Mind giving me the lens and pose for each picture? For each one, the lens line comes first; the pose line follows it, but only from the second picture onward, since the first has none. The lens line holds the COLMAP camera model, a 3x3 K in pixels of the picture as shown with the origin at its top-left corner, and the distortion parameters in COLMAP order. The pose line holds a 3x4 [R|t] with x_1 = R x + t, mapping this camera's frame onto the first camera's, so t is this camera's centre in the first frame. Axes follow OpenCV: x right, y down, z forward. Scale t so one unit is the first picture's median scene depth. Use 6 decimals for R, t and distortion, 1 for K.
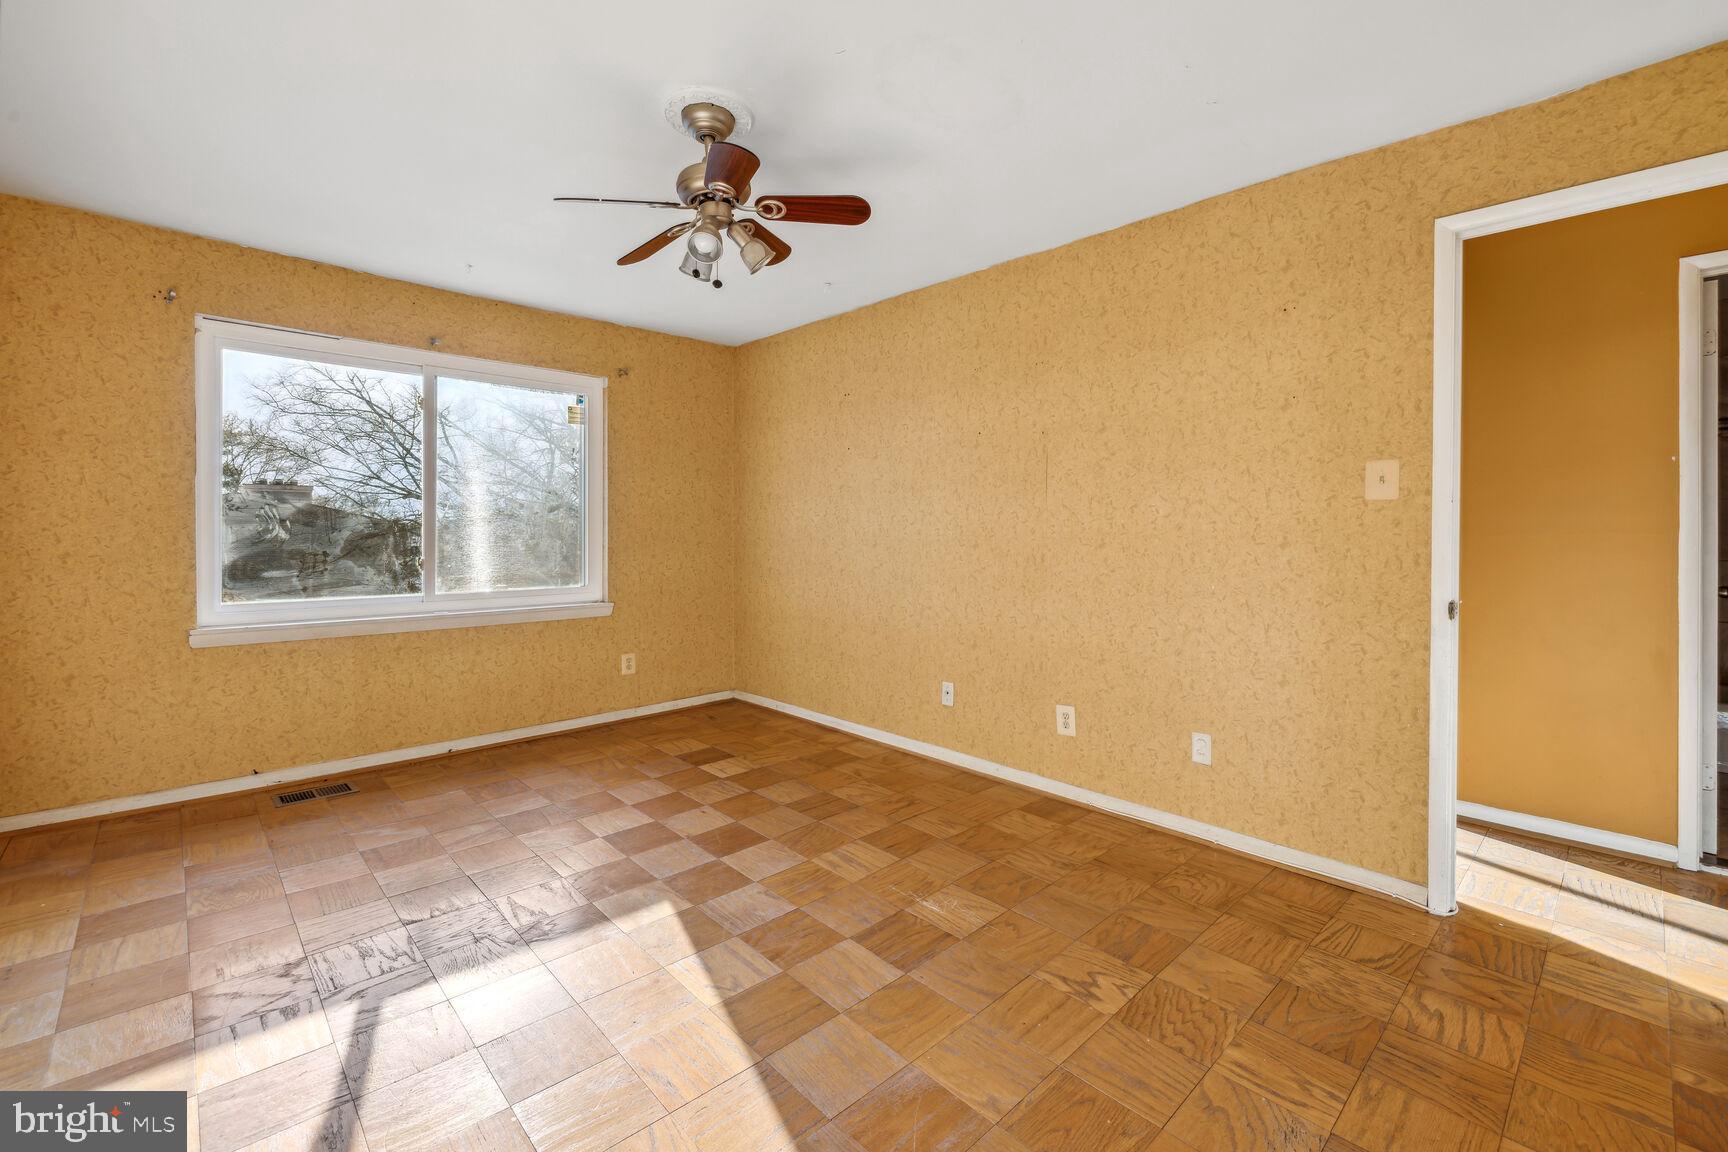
lens RADIAL K [[738.3, 0, 864.3], [0, 738.3, 534.7], [0, 0, 1]] dist [0.000190, 0.000172]
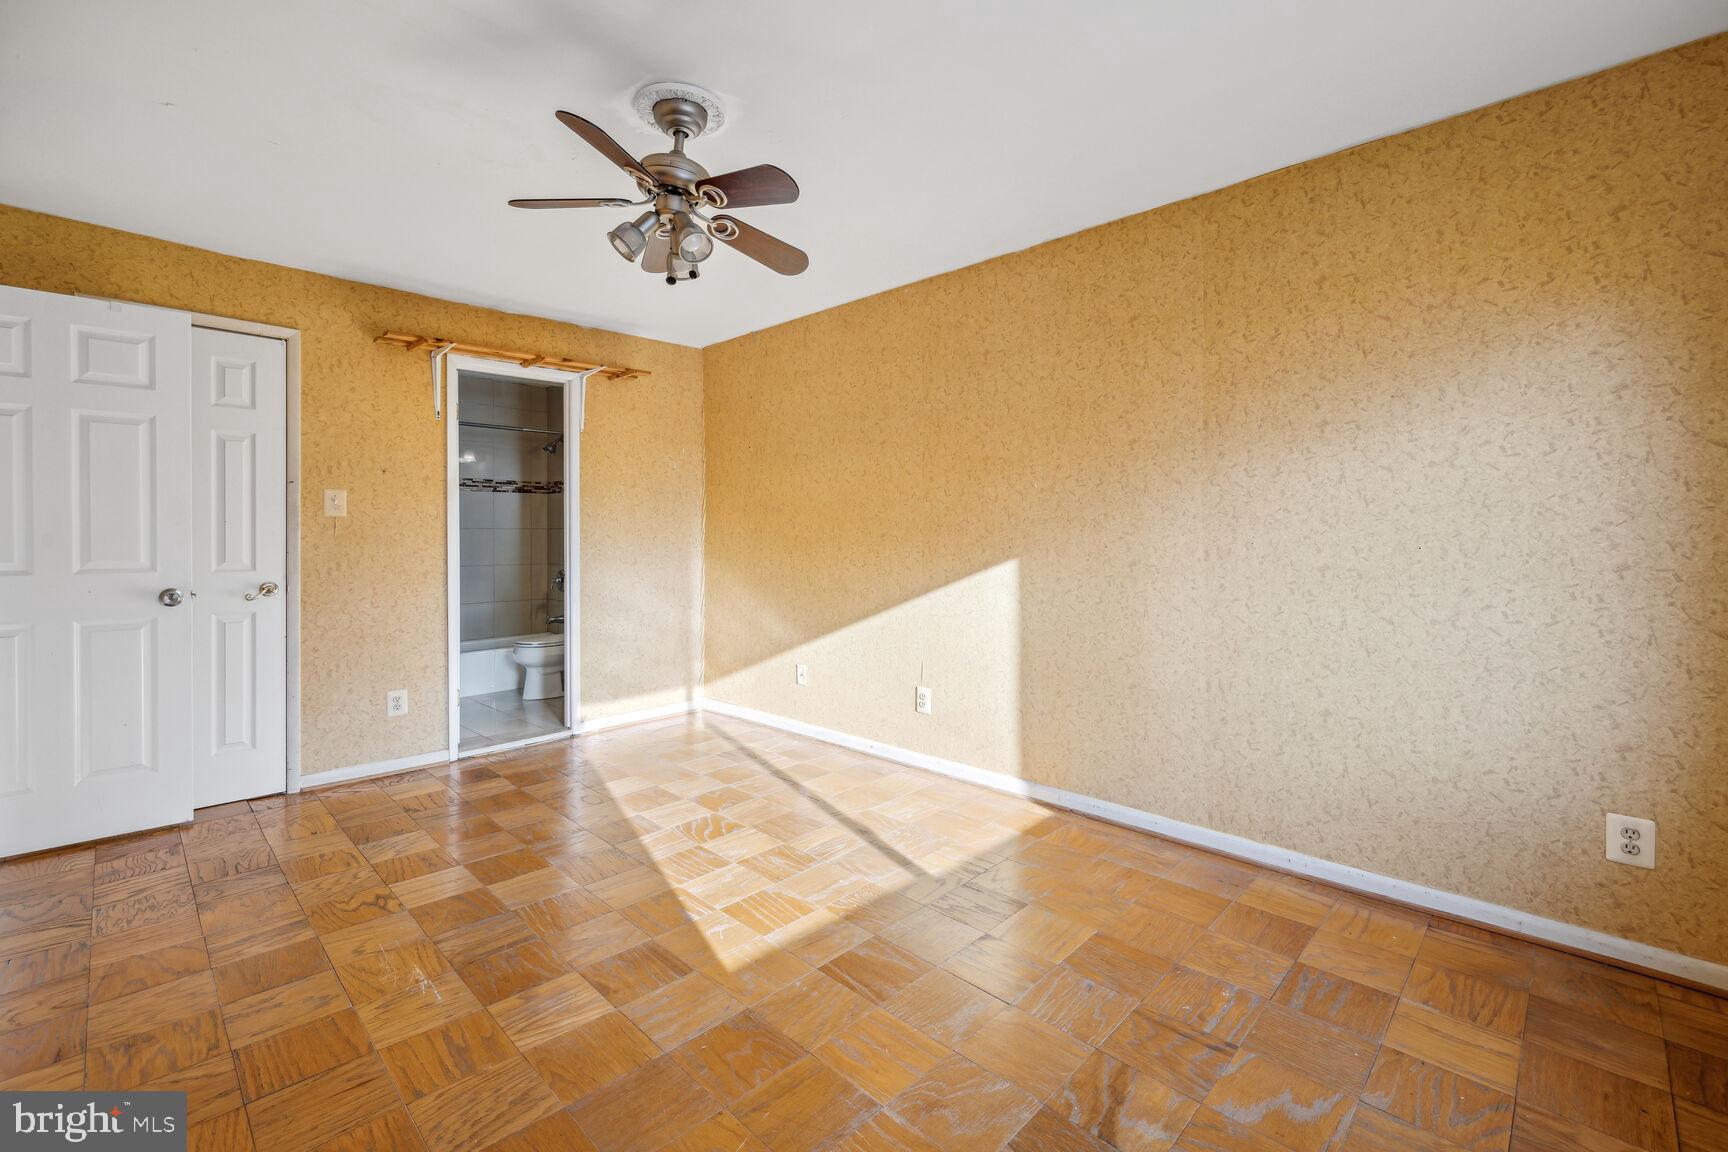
lens RADIAL K [[738.3, 0, 864.3], [0, 738.3, 534.7], [0, 0, 1]] dist [0.000190, 0.000172]
pose [[-0.999110, -0.004002, -0.041998, -0.461418], [-0.003886, 0.999988, -0.002842, -0.007636], [0.042009, -0.002677, -0.999114, 2.227952]]
